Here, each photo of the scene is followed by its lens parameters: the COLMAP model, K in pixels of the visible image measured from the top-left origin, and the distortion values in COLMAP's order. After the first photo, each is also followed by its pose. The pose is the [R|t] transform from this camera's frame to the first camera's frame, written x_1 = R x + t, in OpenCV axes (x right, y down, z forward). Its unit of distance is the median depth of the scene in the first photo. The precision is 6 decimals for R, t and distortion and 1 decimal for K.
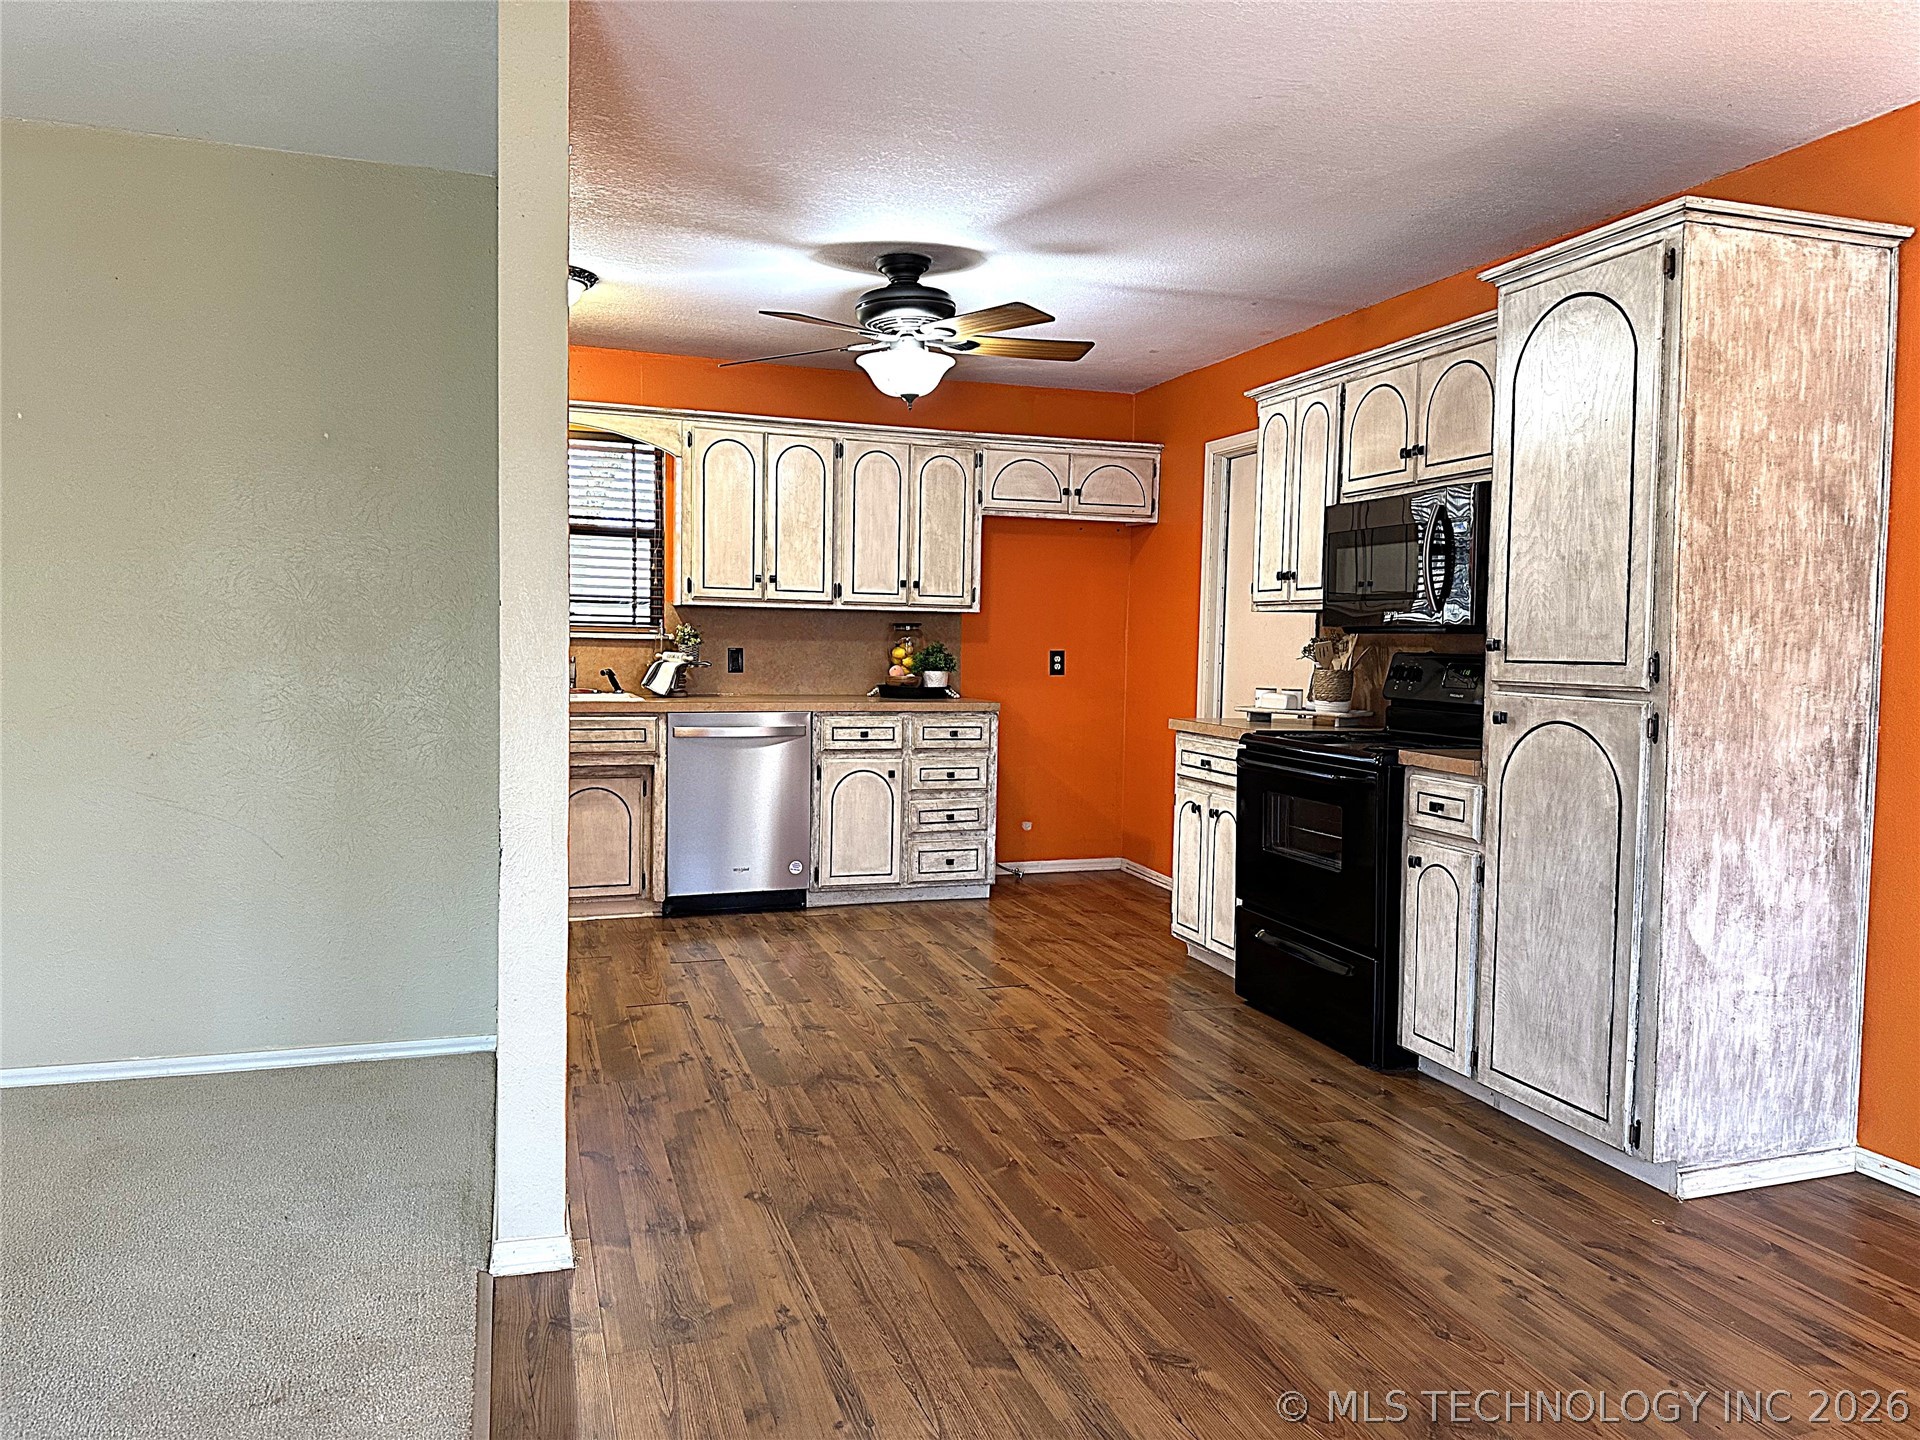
lens RADIAL K [[1335.7, 0, 975.4], [0, 1335.7, 706.0], [0, 0, 1]] dist [0.184843, -0.349902]
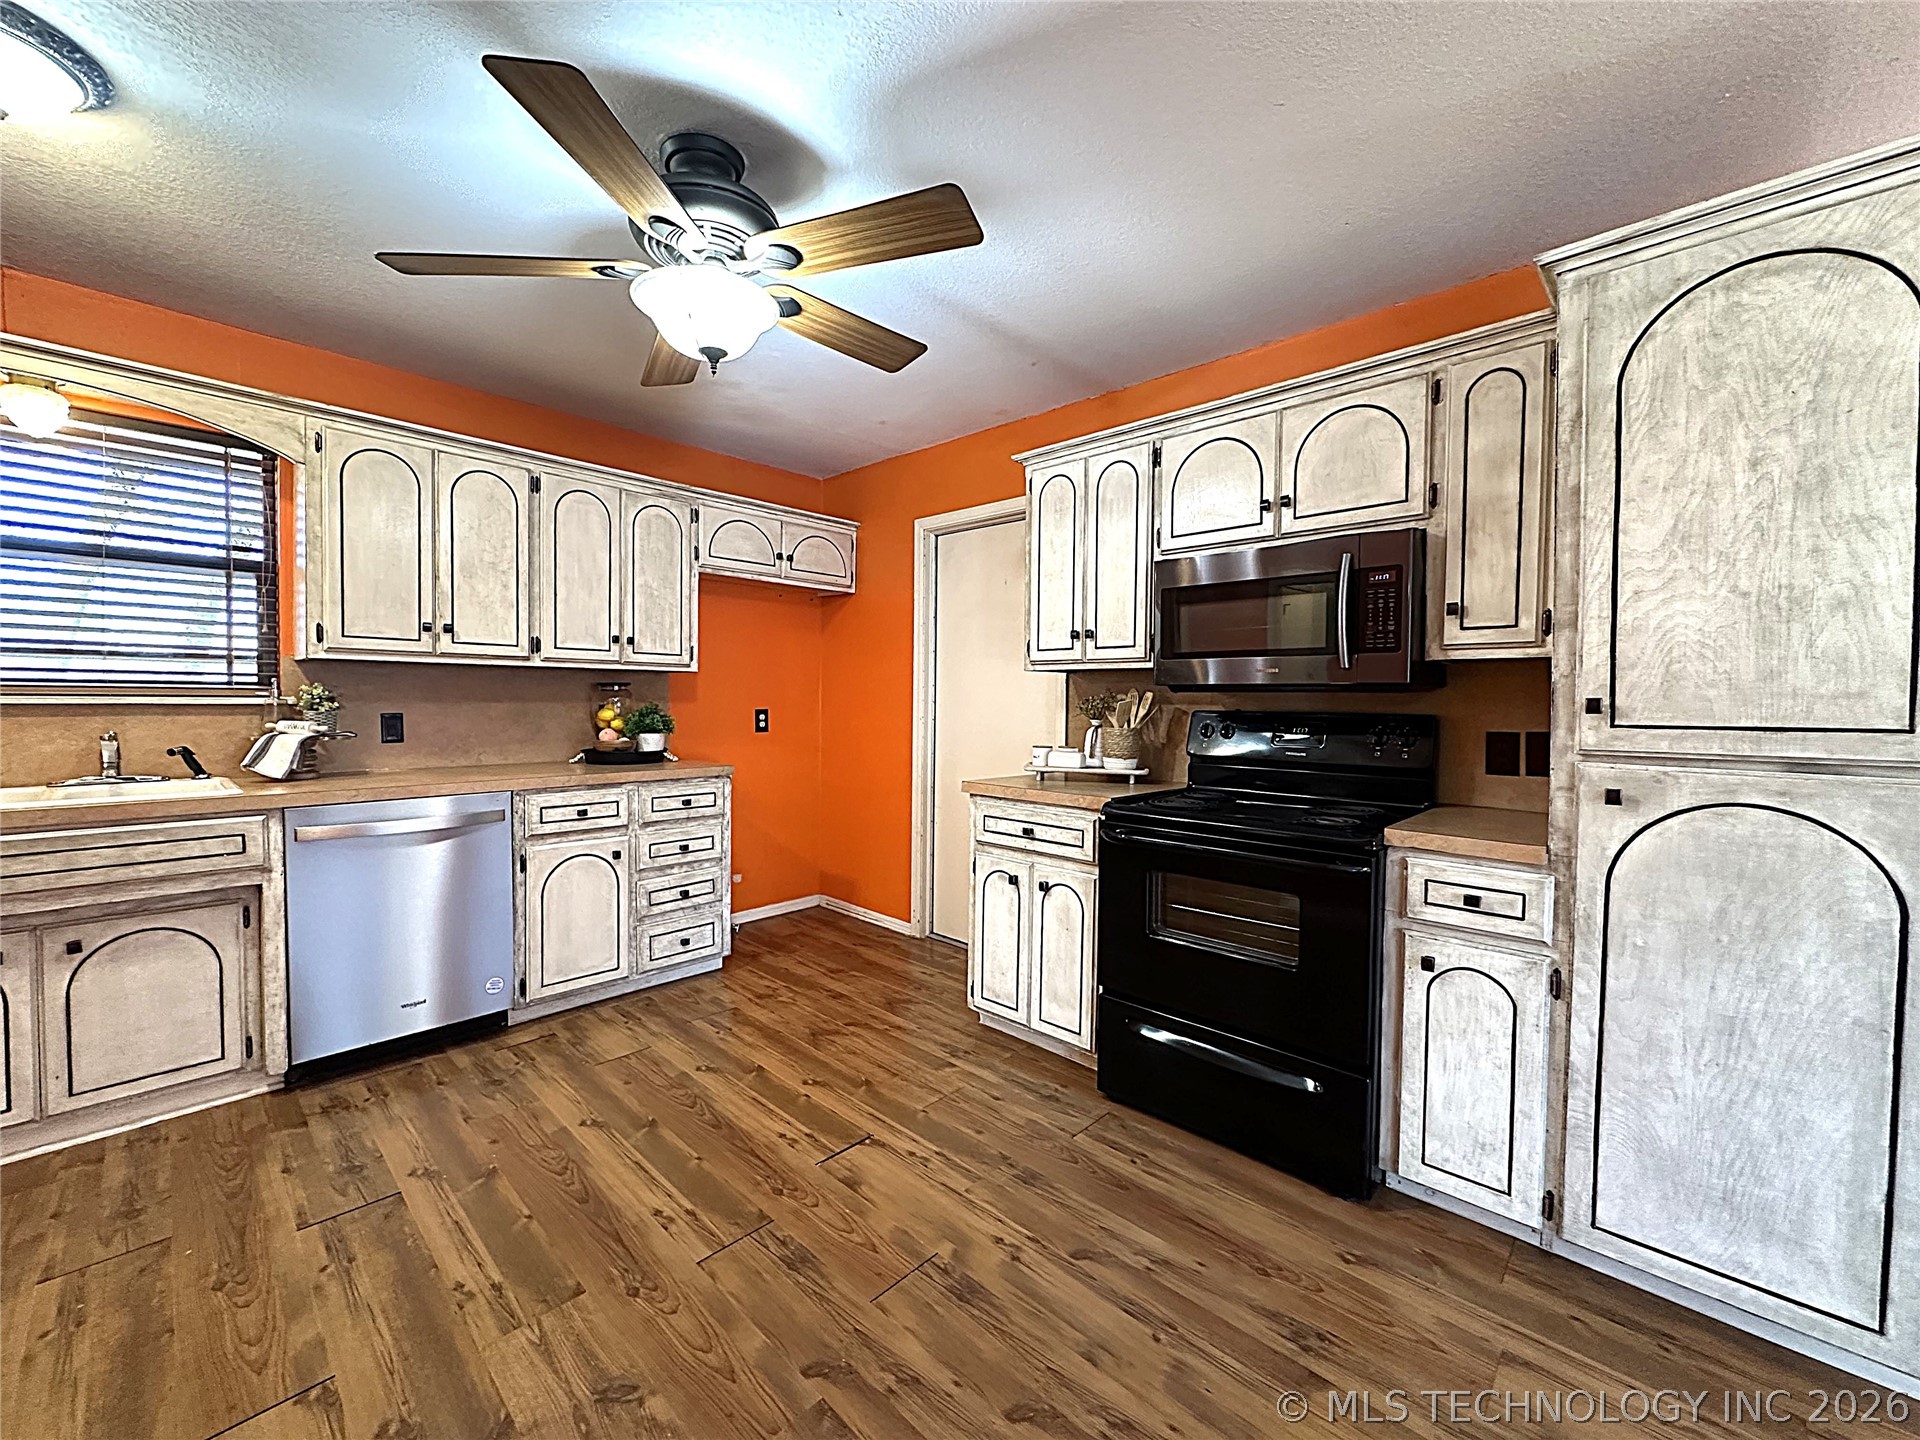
lens RADIAL K [[765.4, 0, 960.1], [0, 765.4, 721.6], [0, 0, 1]] dist [-0.002979, 0.000386]
pose [[0.884736, -0.022667, 0.465541, -0.120715], [0.030050, 0.999513, -0.008442, -0.032020], [-0.465123, 0.021459, 0.884986, 0.577296]]
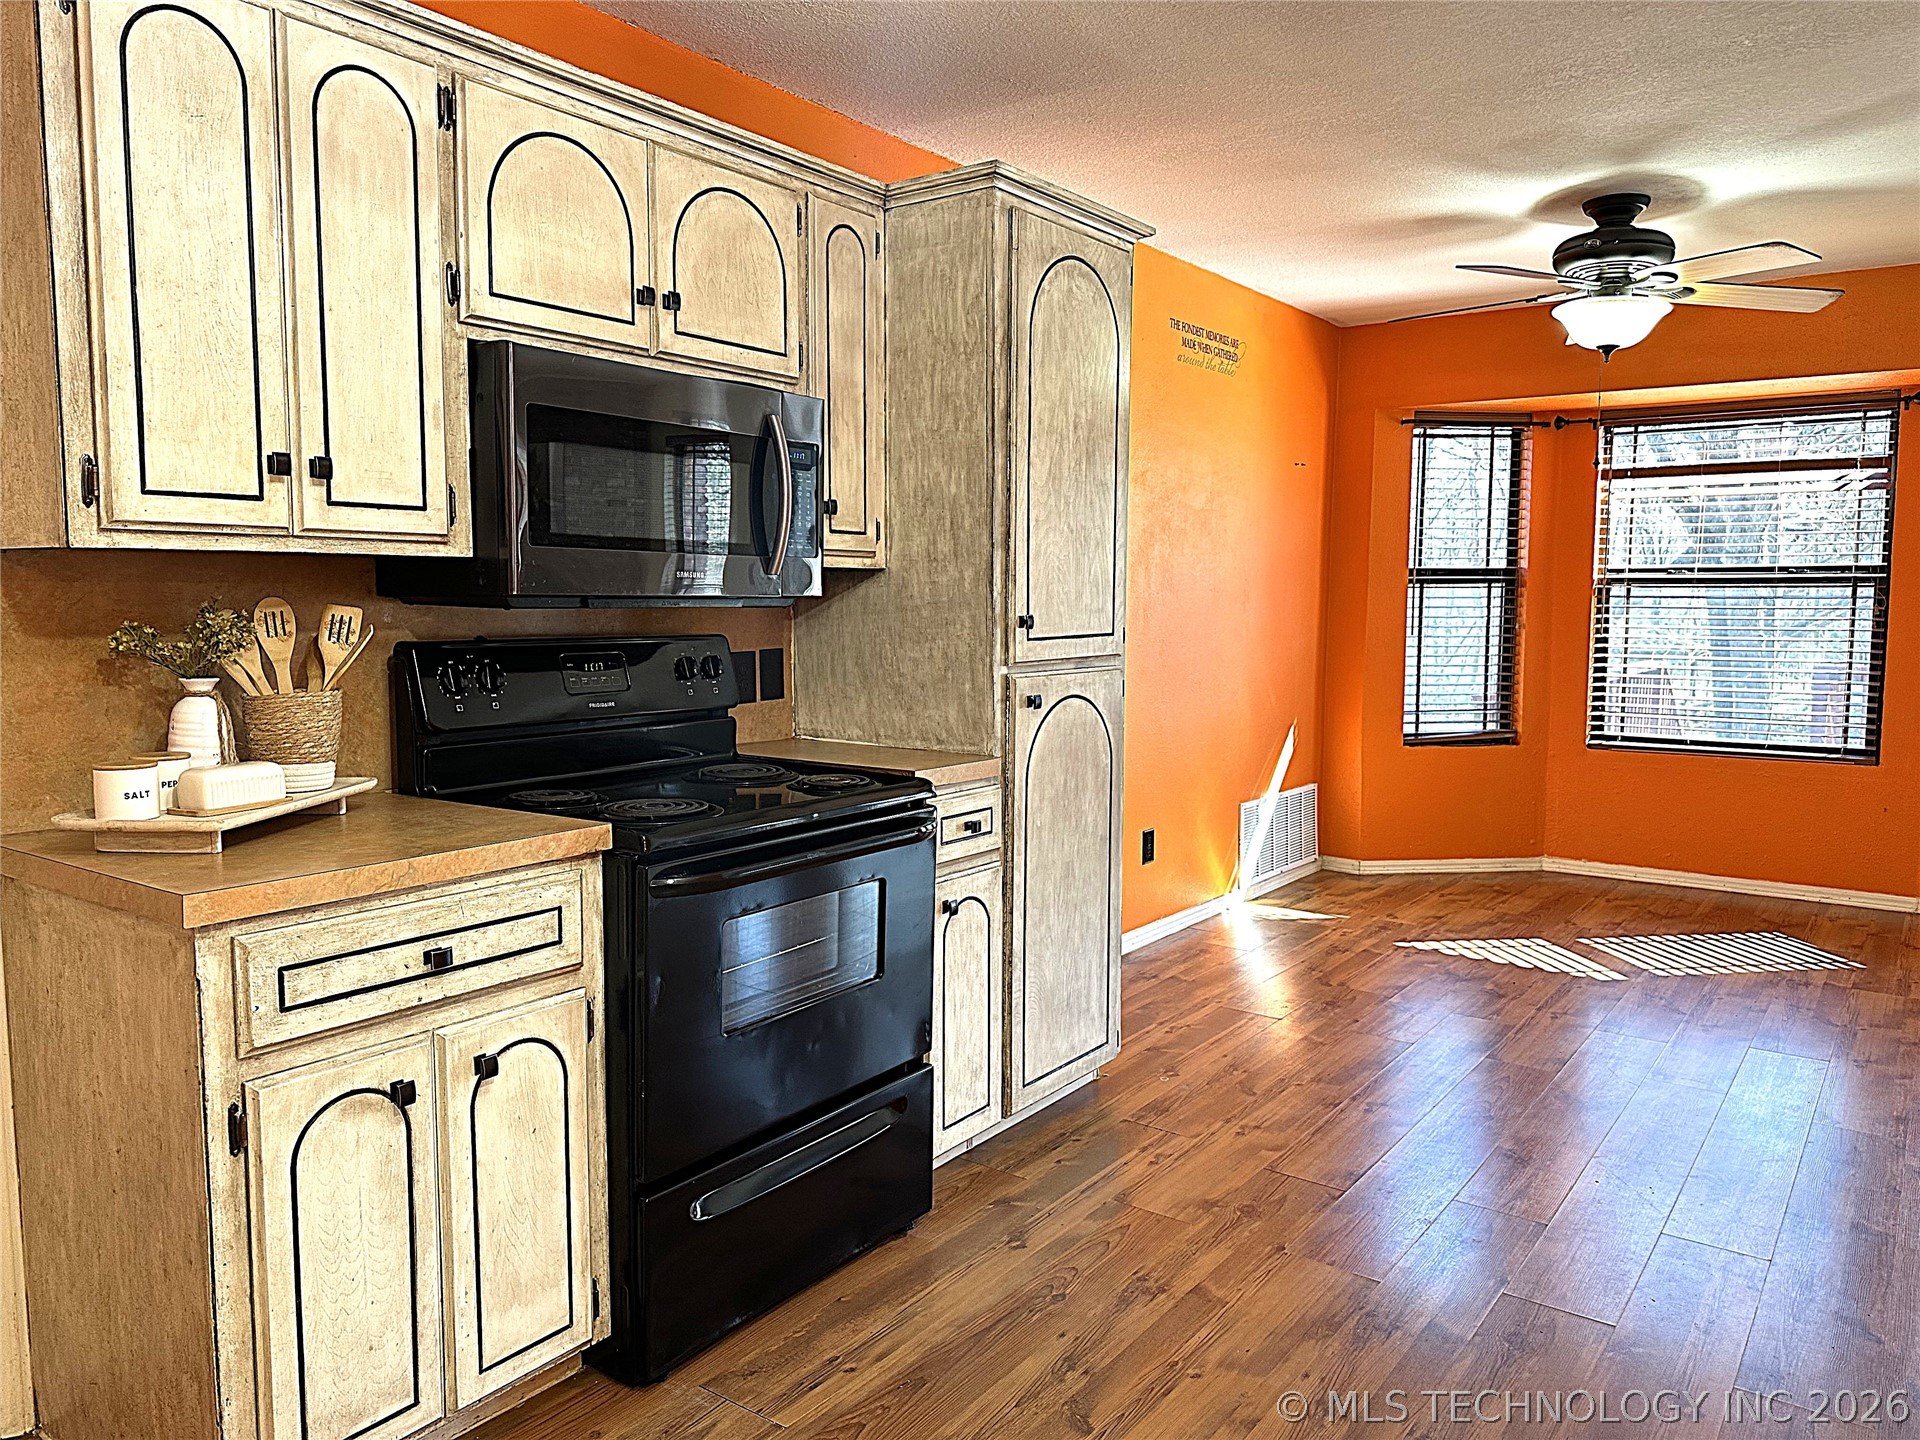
lens RADIAL K [[1350.9, 0, 963.4], [0, 1350.9, 712.7], [0, 0, 1]] dist [0.120666, -0.149802]
pose [[-0.572628, -0.094392, 0.814363, -0.236130], [0.027529, 0.990575, 0.134173, -0.078205], [-0.819353, 0.099250, -0.564633, 1.143558]]
